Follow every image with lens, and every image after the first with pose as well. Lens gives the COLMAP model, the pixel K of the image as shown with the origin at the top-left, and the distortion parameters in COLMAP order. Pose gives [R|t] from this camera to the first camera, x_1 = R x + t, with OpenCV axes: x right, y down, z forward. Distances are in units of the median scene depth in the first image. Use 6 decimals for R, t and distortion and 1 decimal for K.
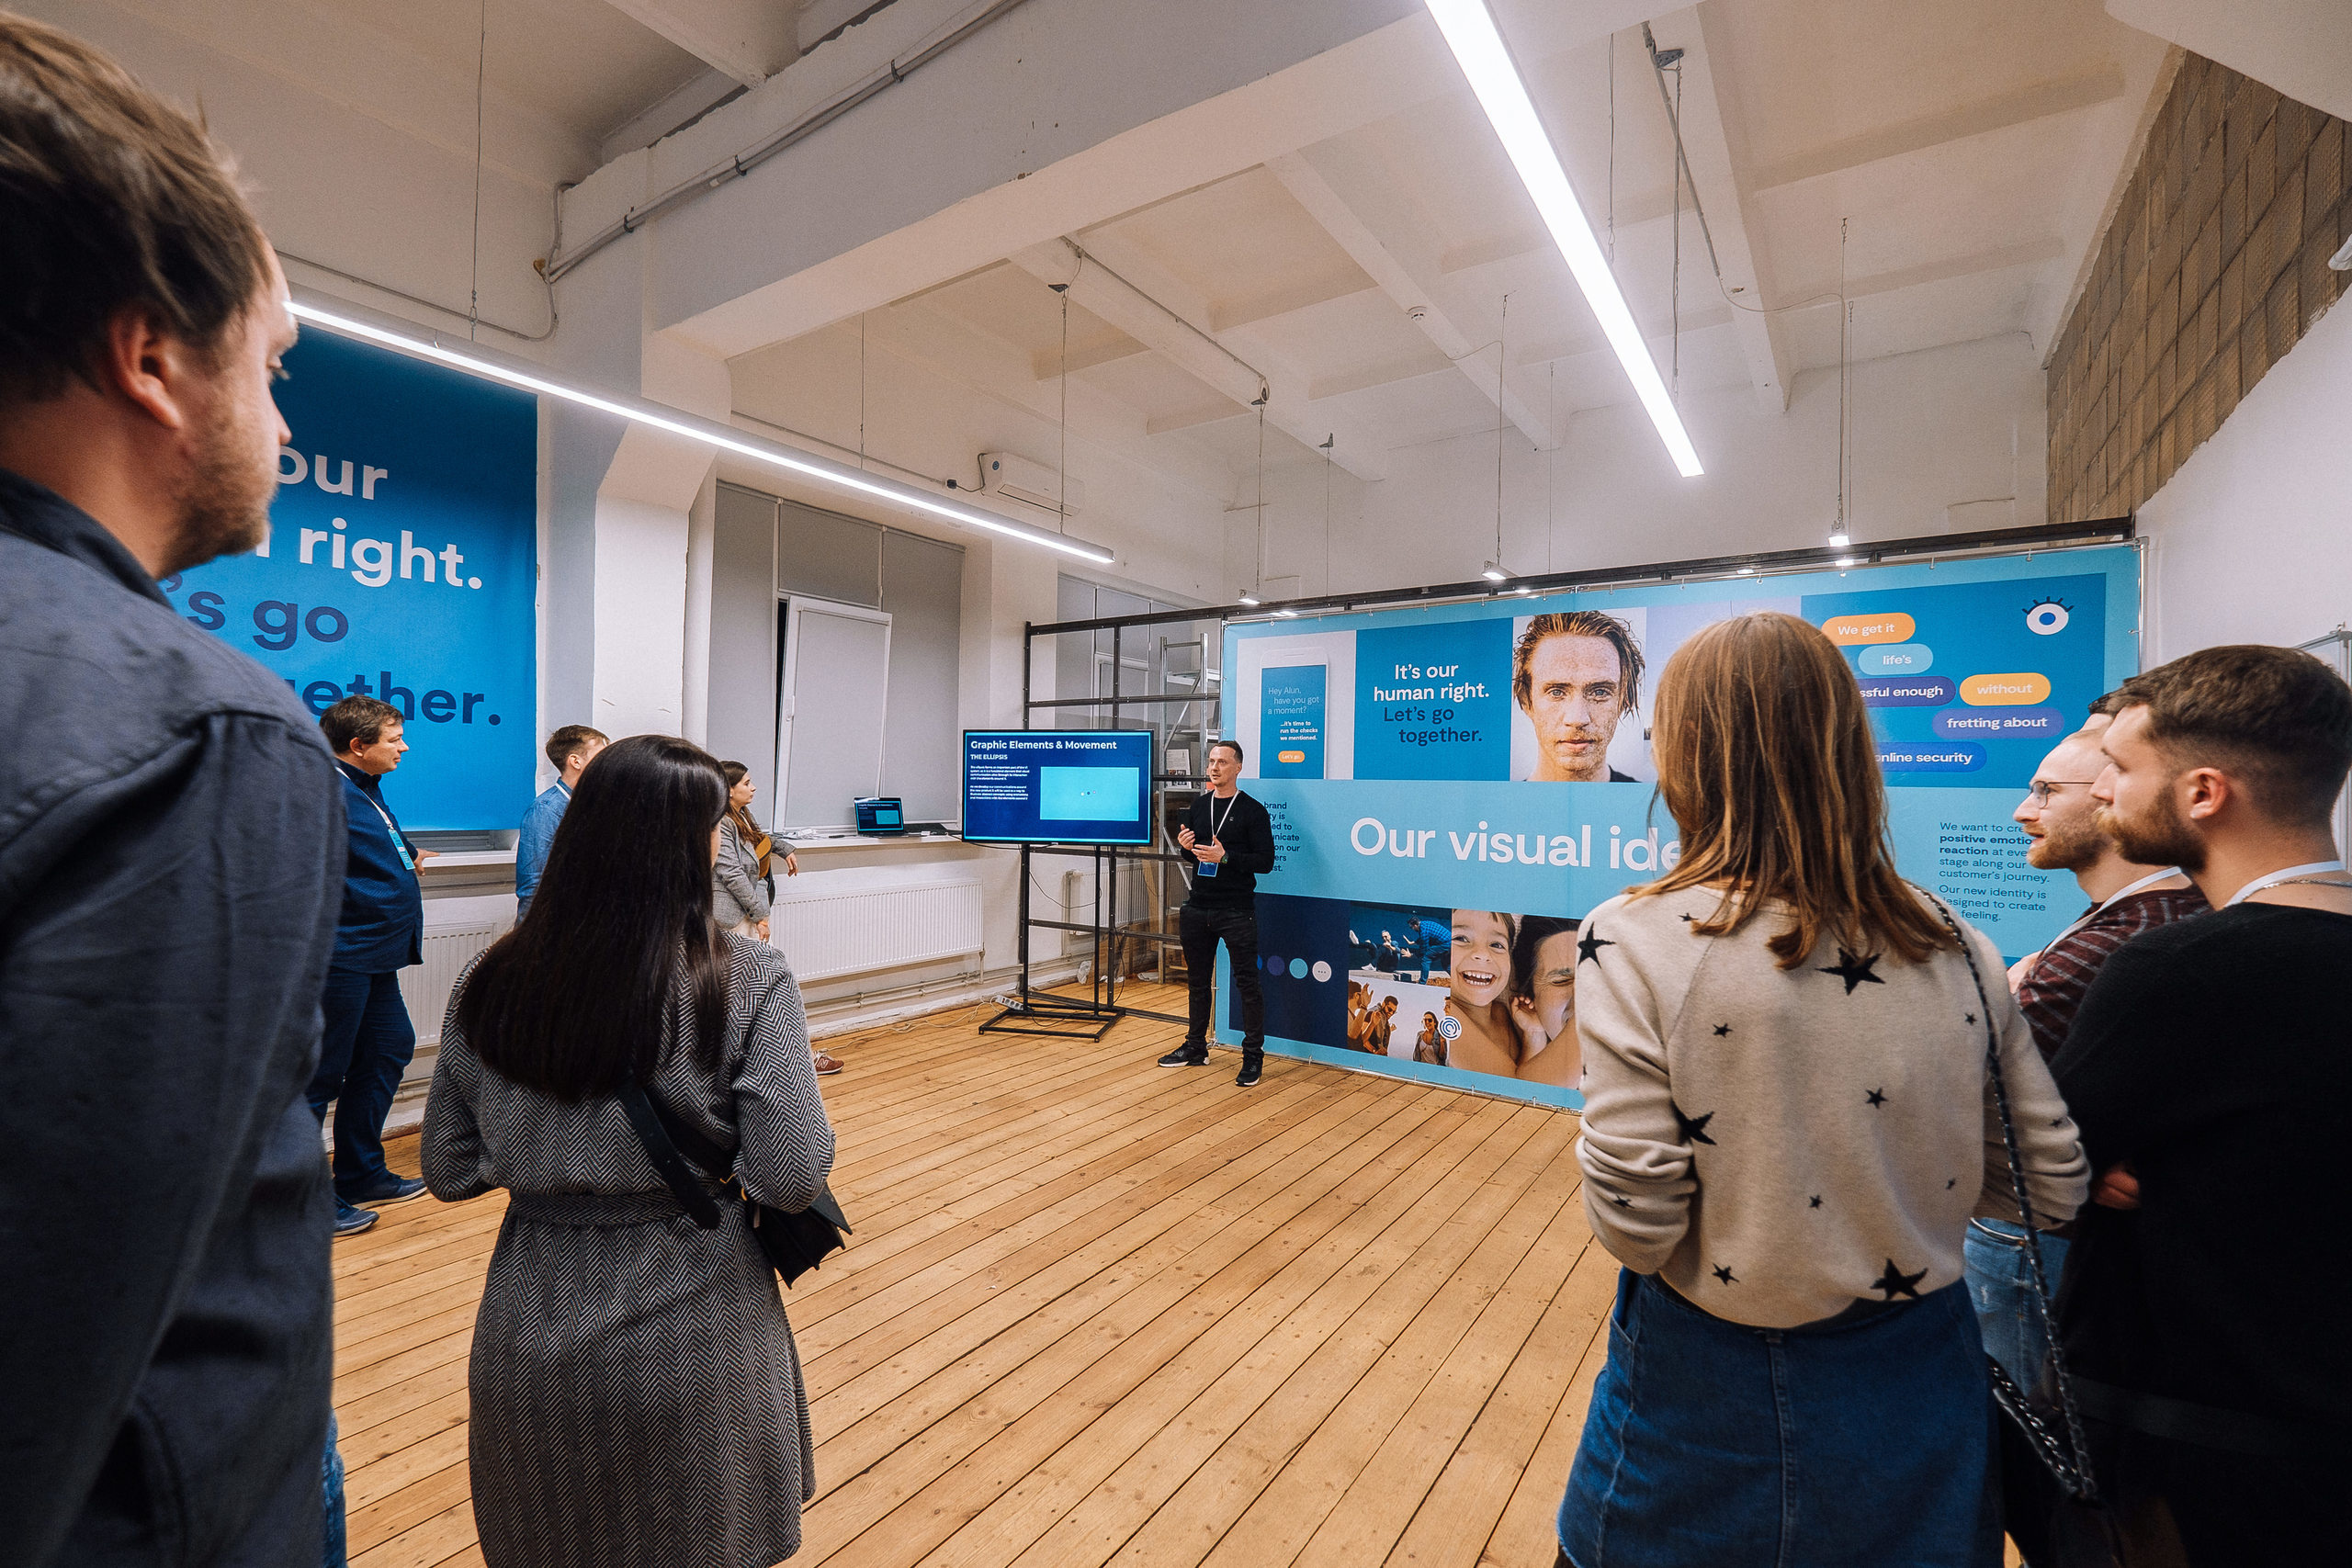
lens RADIAL K [[1032.4, 0, 1160.9], [0, 1032.4, 782.7], [0, 0, 1]] dist [-0.000114, -0.000623]
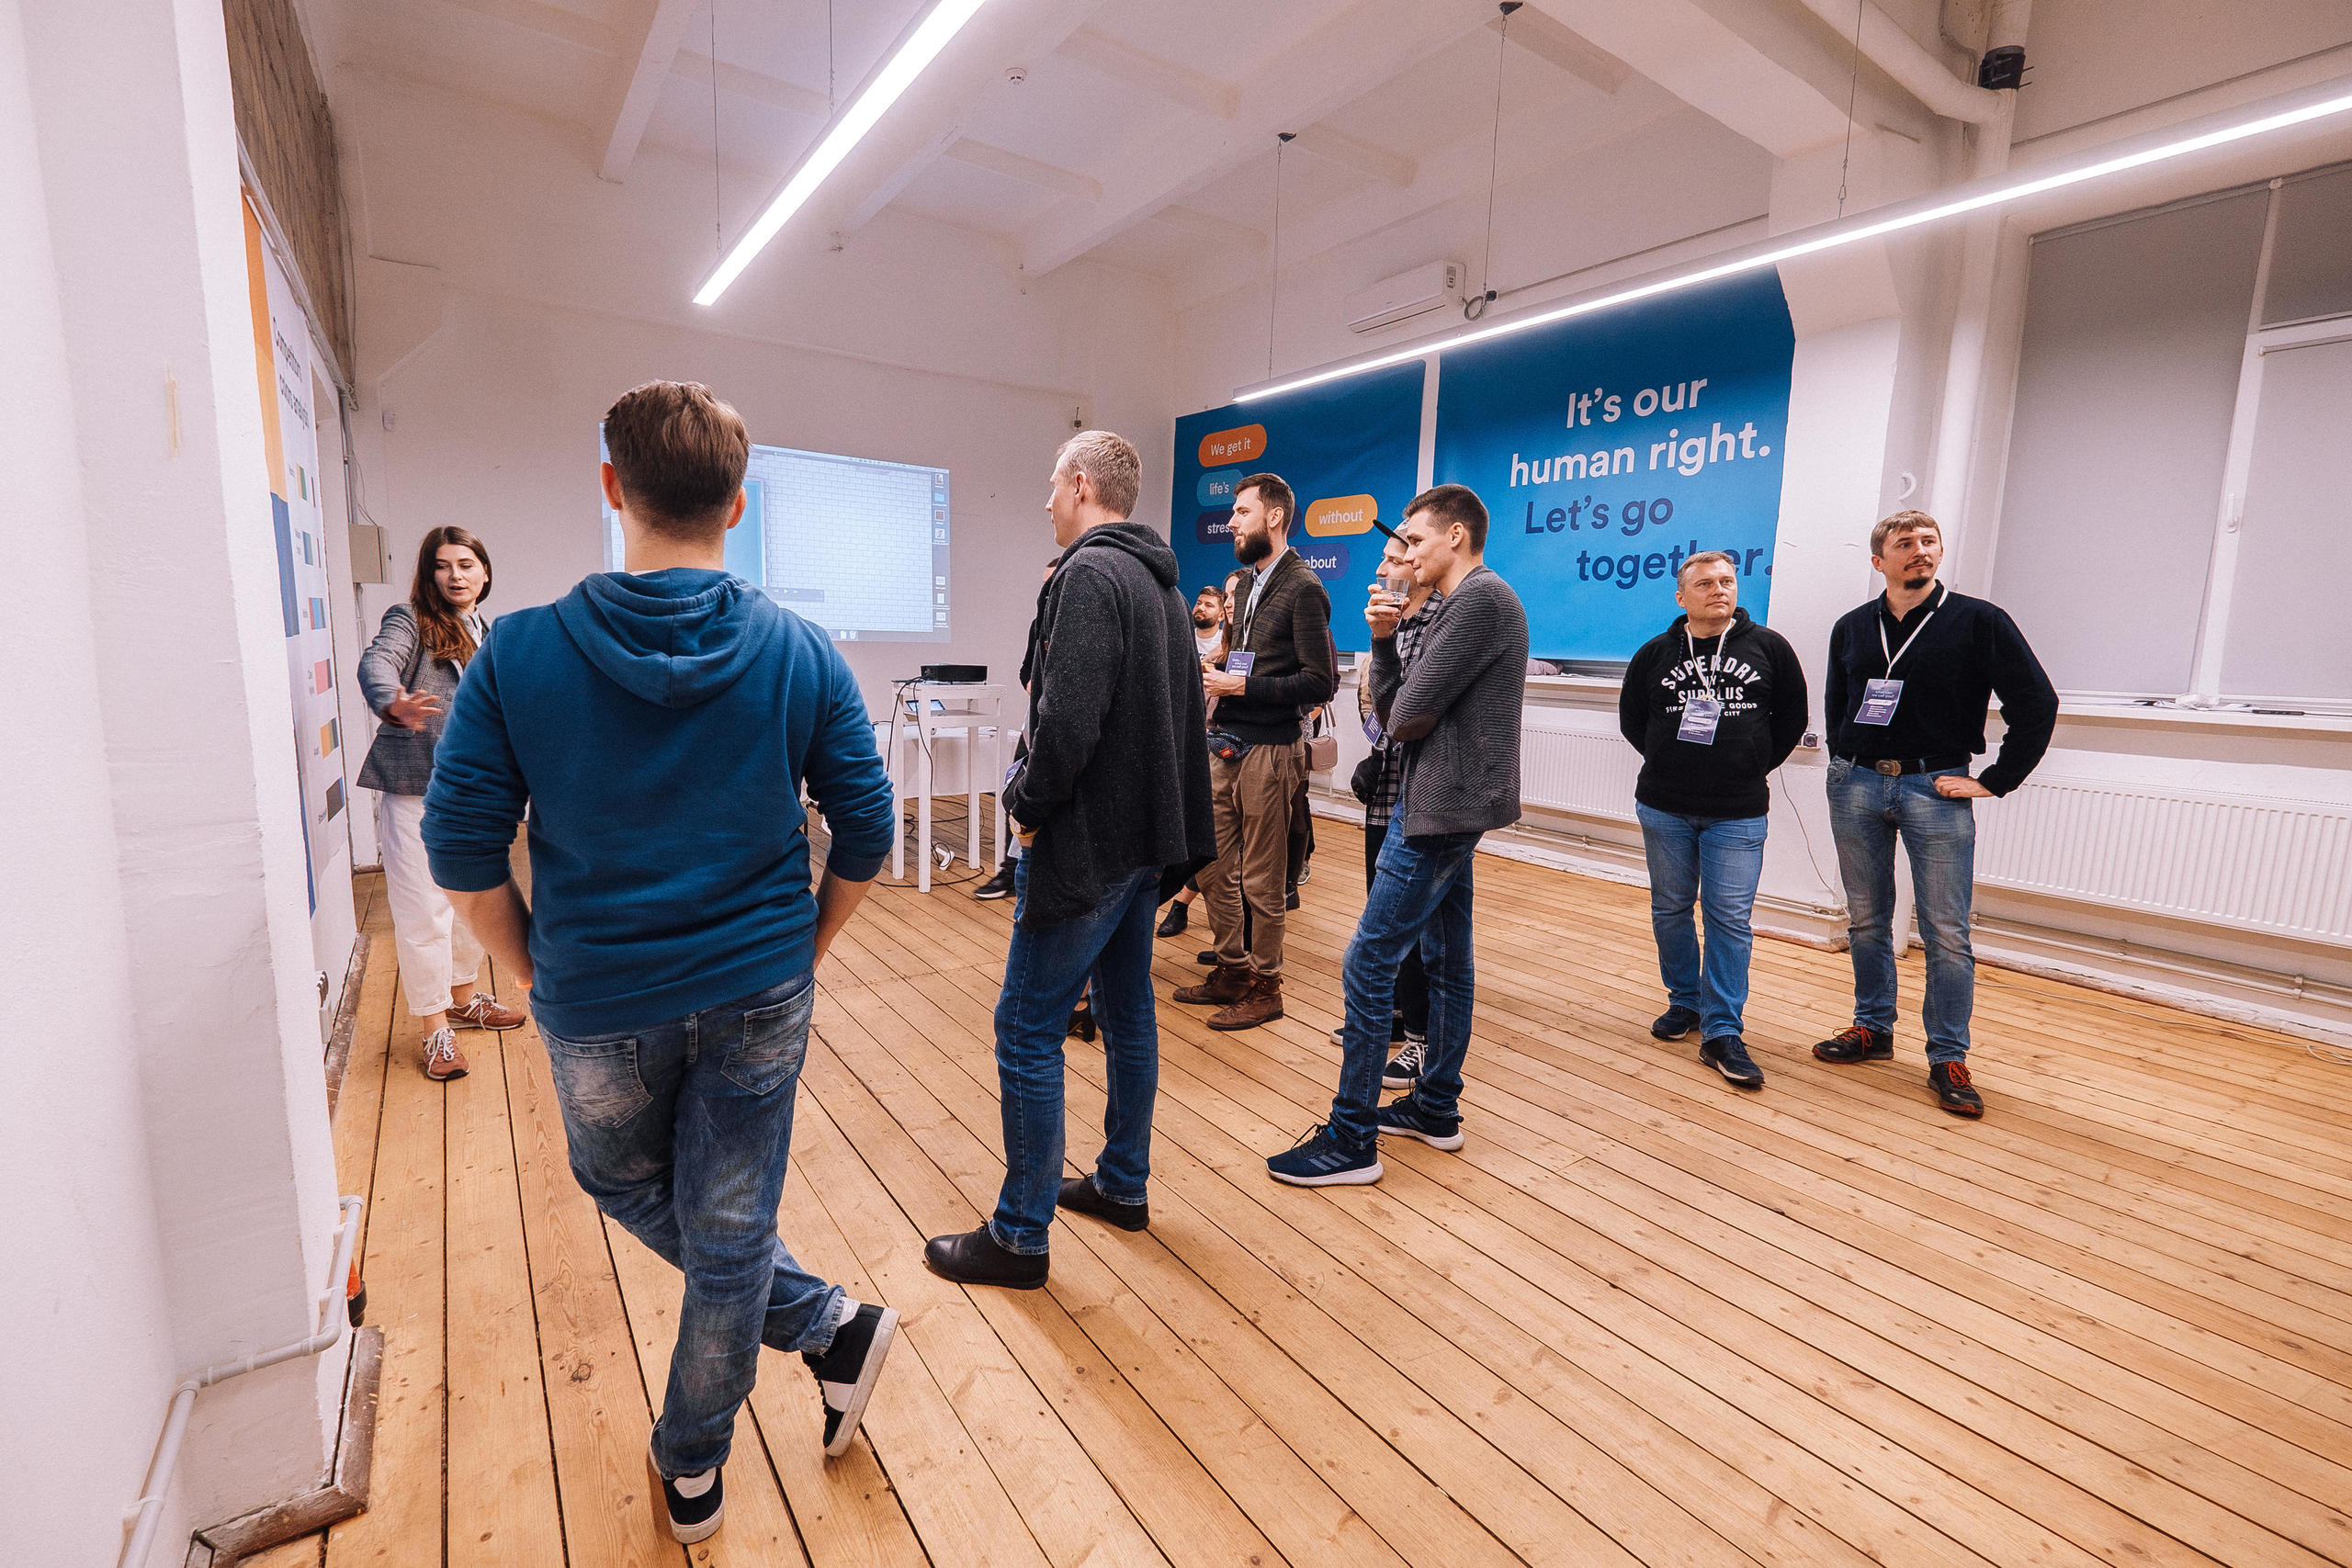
lens RADIAL K [[1032.4, 0, 1160.9], [0, 1032.4, 782.7], [0, 0, 1]] dist [-0.000114, -0.000623]
pose [[-0.354949, 0.108689, -0.928546, 0.595378], [-0.025828, 0.991700, 0.125954, 0.039852], [0.934529, 0.068689, -0.349196, 0.694909]]
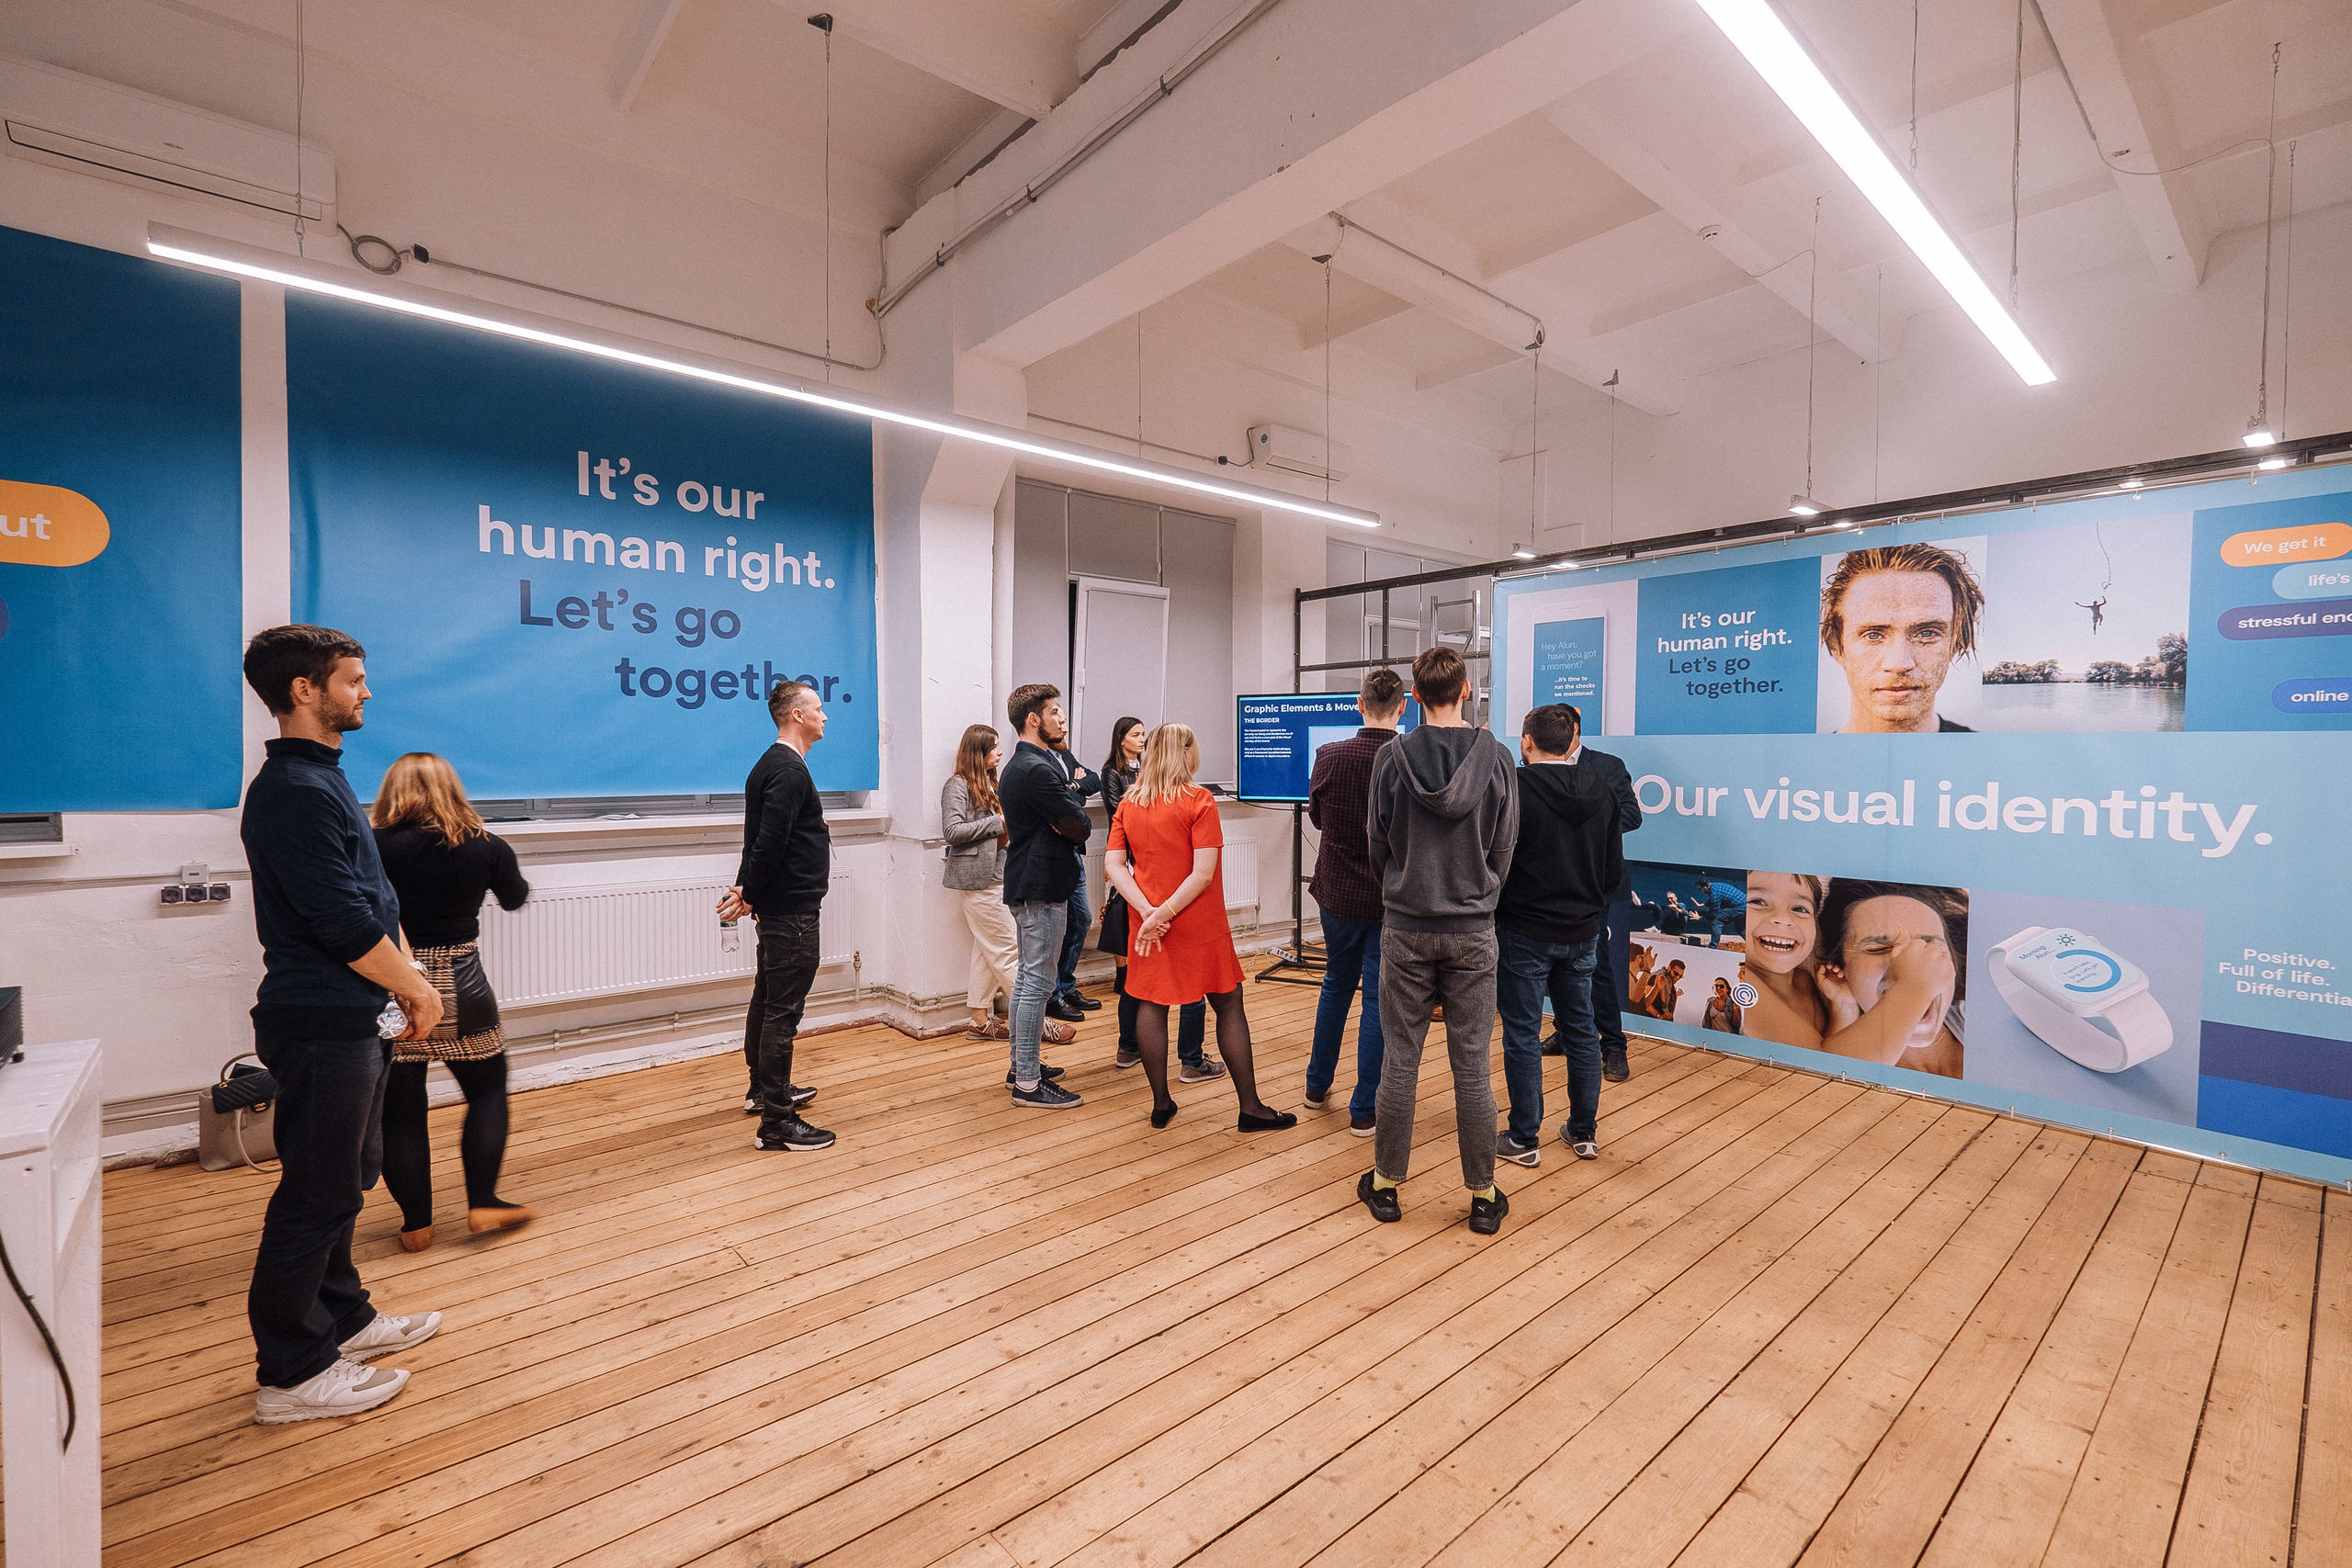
lens RADIAL K [[1025.8, 0, 1167.0], [0, 1025.8, 784.2], [0, 0, 1]] dist [-0.001026, -0.001467]
pose [[0.966157, -0.006769, -0.257867, 0.011405], [0.016227, 0.999271, 0.034567, 0.002545], [0.257444, -0.037582, 0.965562, -0.041509]]
